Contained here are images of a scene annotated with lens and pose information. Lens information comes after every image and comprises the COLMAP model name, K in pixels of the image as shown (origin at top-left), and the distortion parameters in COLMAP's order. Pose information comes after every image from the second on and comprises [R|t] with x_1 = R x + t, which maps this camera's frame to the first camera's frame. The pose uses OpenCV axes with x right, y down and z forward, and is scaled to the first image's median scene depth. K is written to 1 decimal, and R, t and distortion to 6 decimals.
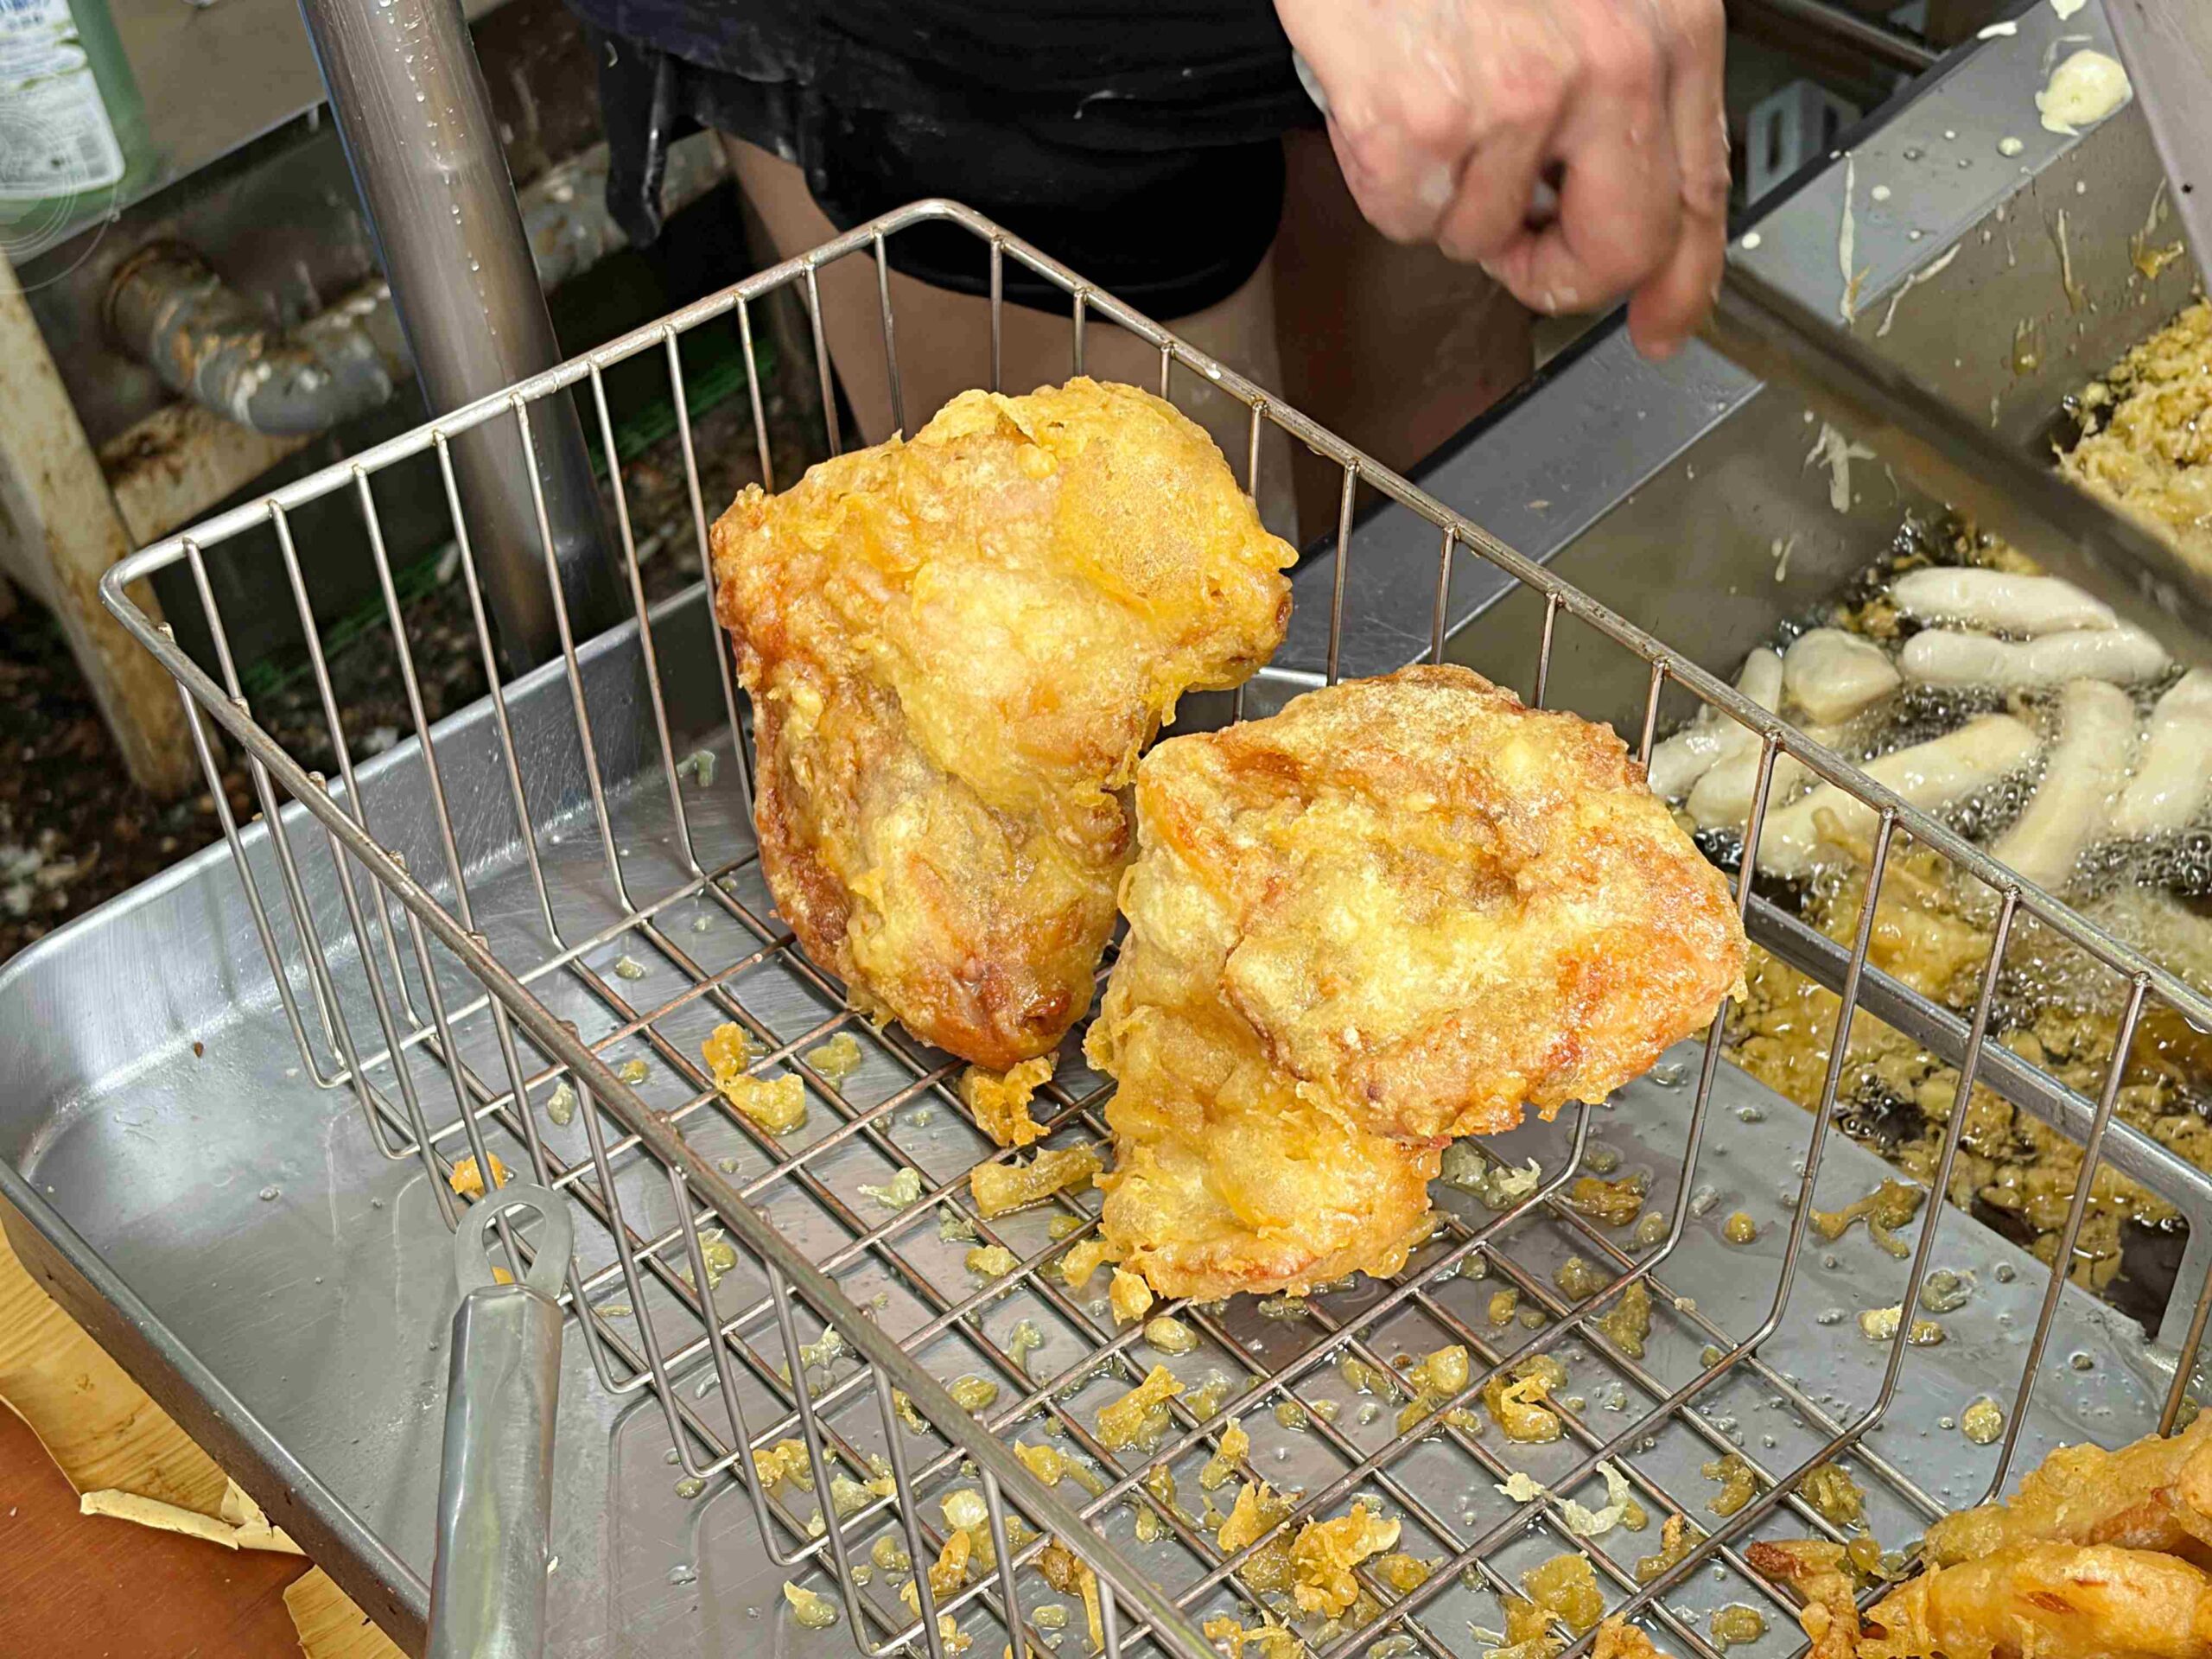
lens RADIAL K [[3698.3, 0, 1153.1], [0, 3698.3, 901.5], [0, 0, 1]] dist [0.036638, 0.000000]
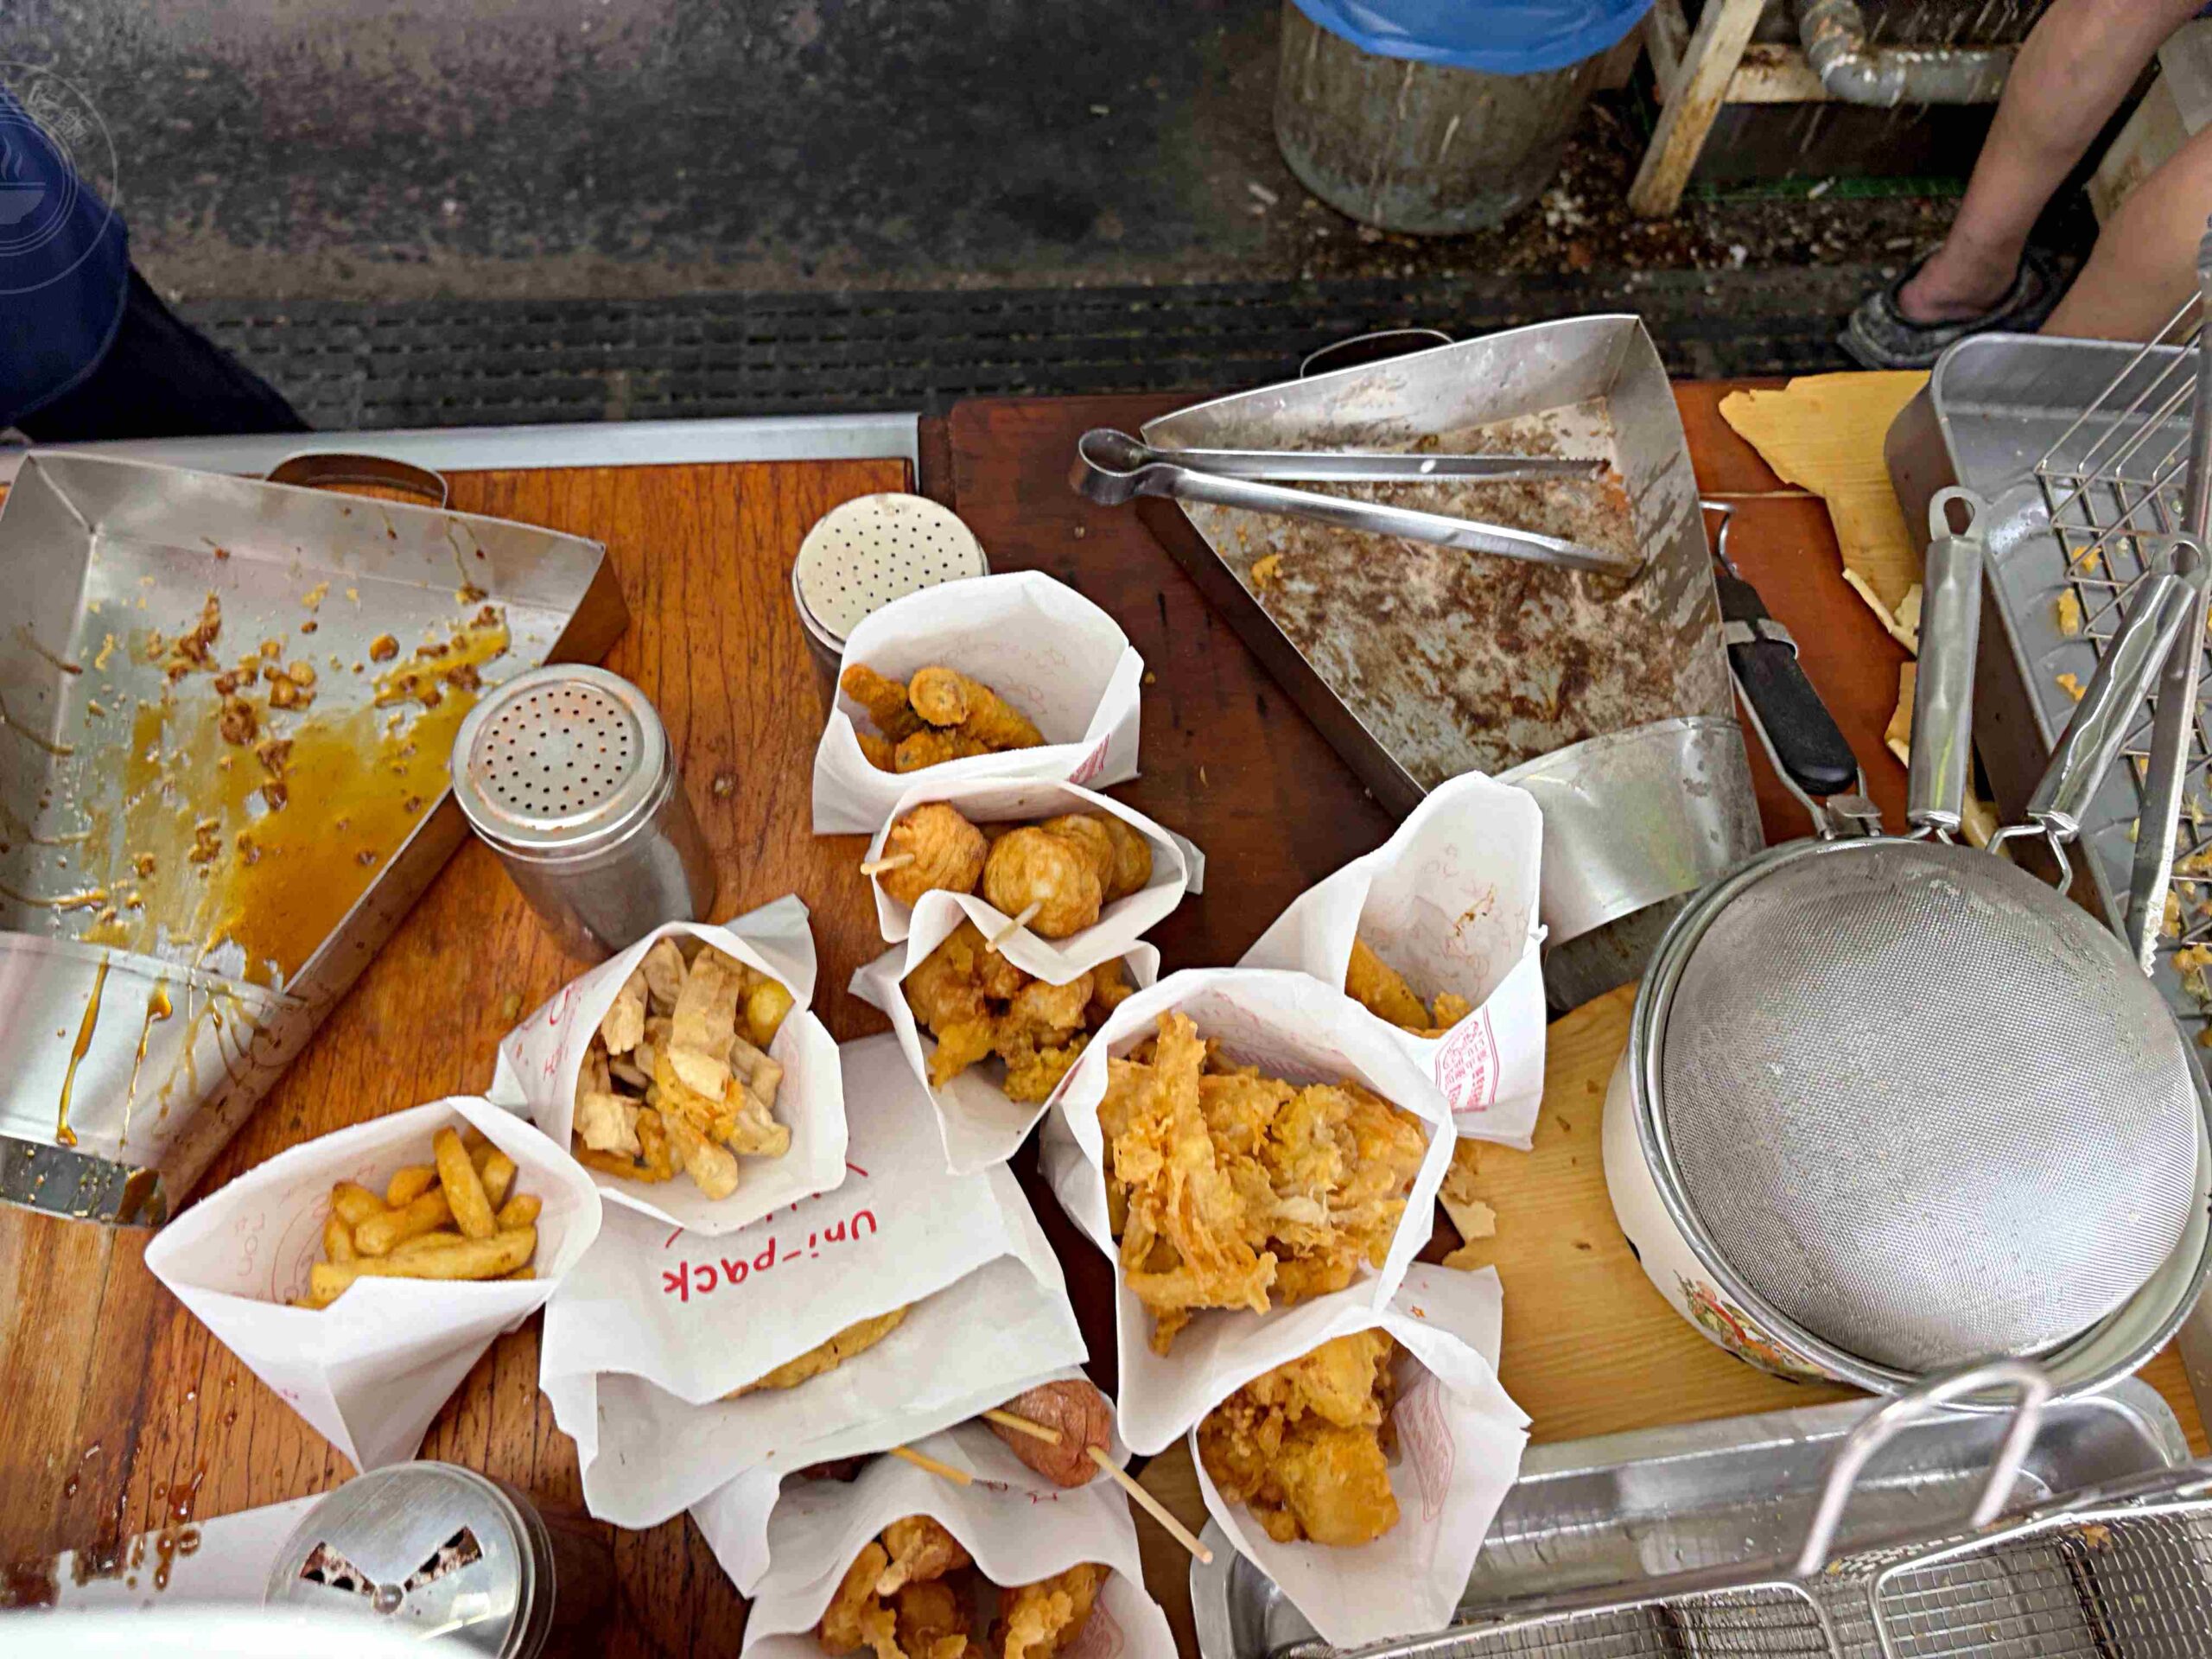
lens RADIAL K [[1688.0, 0, 1118.2], [0, 1688.0, 817.9], [0, 0, 1]] dist [0.029722, -0.032065]
pose [[0.757580, 0.636521, -0.144619, -0.147658], [-0.564729, 0.750249, 0.343812, 0.066837], [0.327344, -0.178794, 0.927836, -0.027418]]
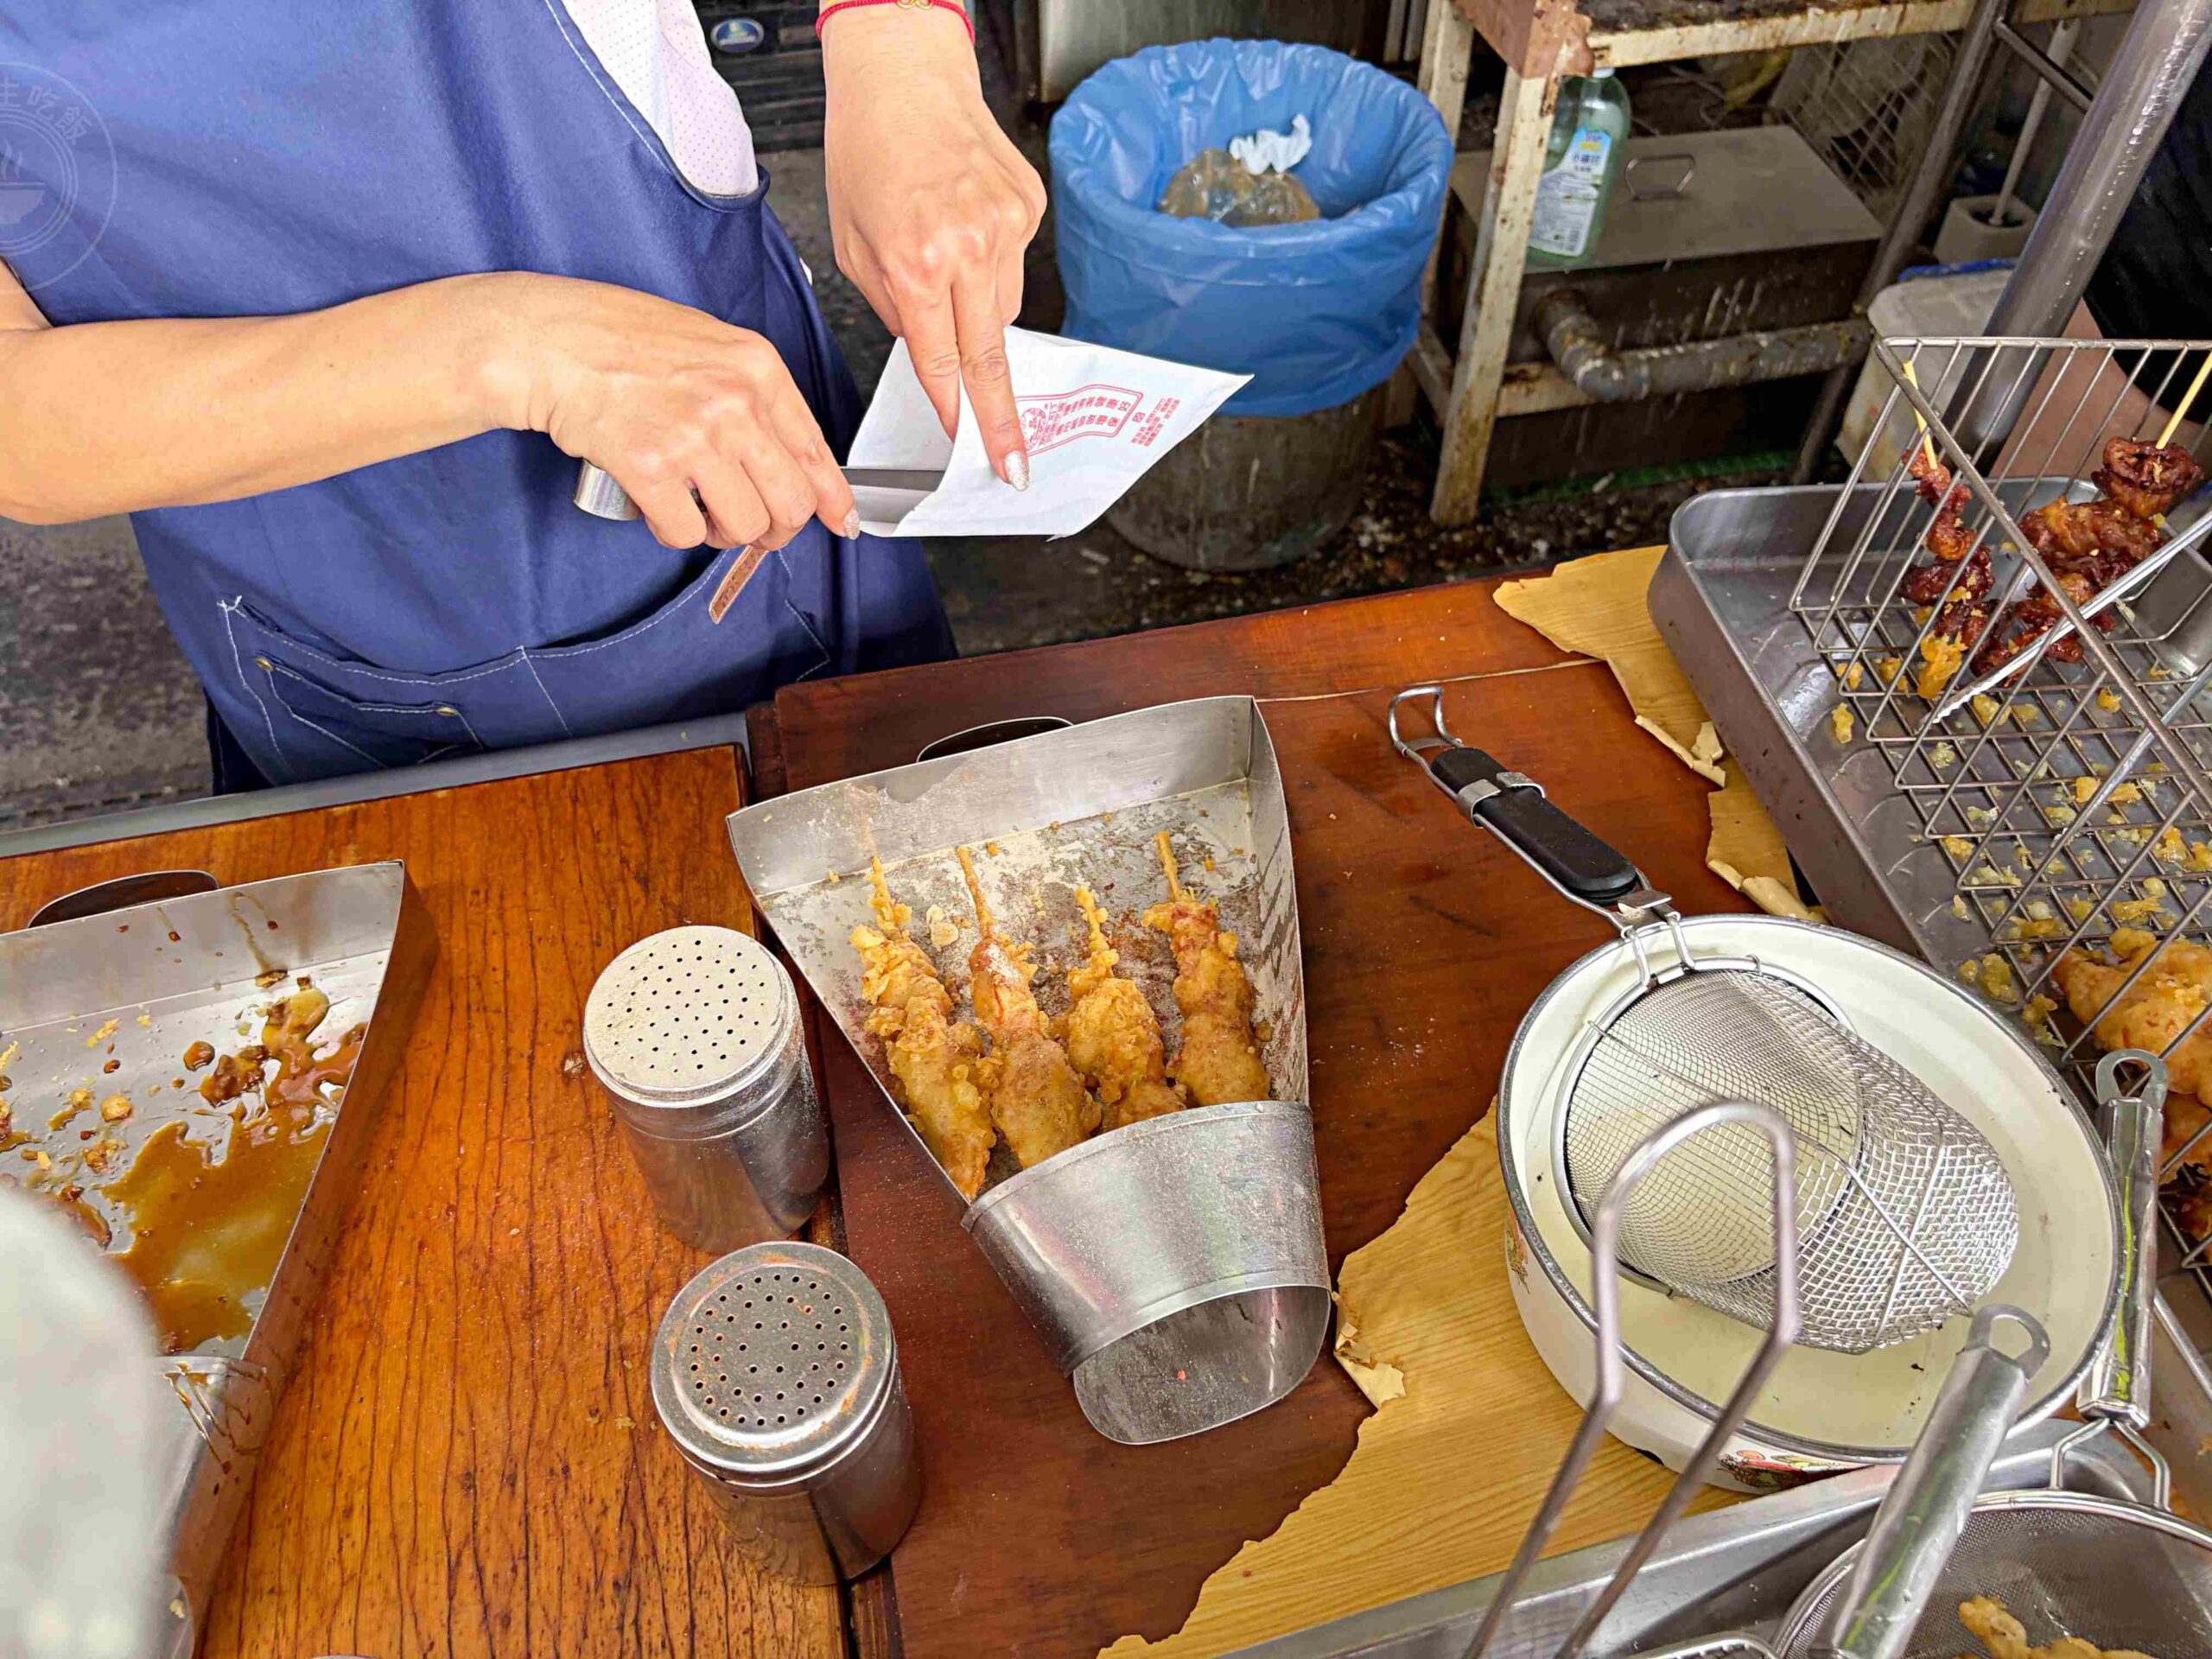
lens RADIAL K [[1688.0, 0, 1089.6], [0, 1688.0, 832.1], [0, 0, 1]] dist [0.029722, -0.032065]
pose [[0.843454, 0.472289, -0.255986, -0.107725], [-0.449998, 0.881424, 0.143503, 0.088676], [0.293407, -0.005844, 0.955970, -0.029796]]
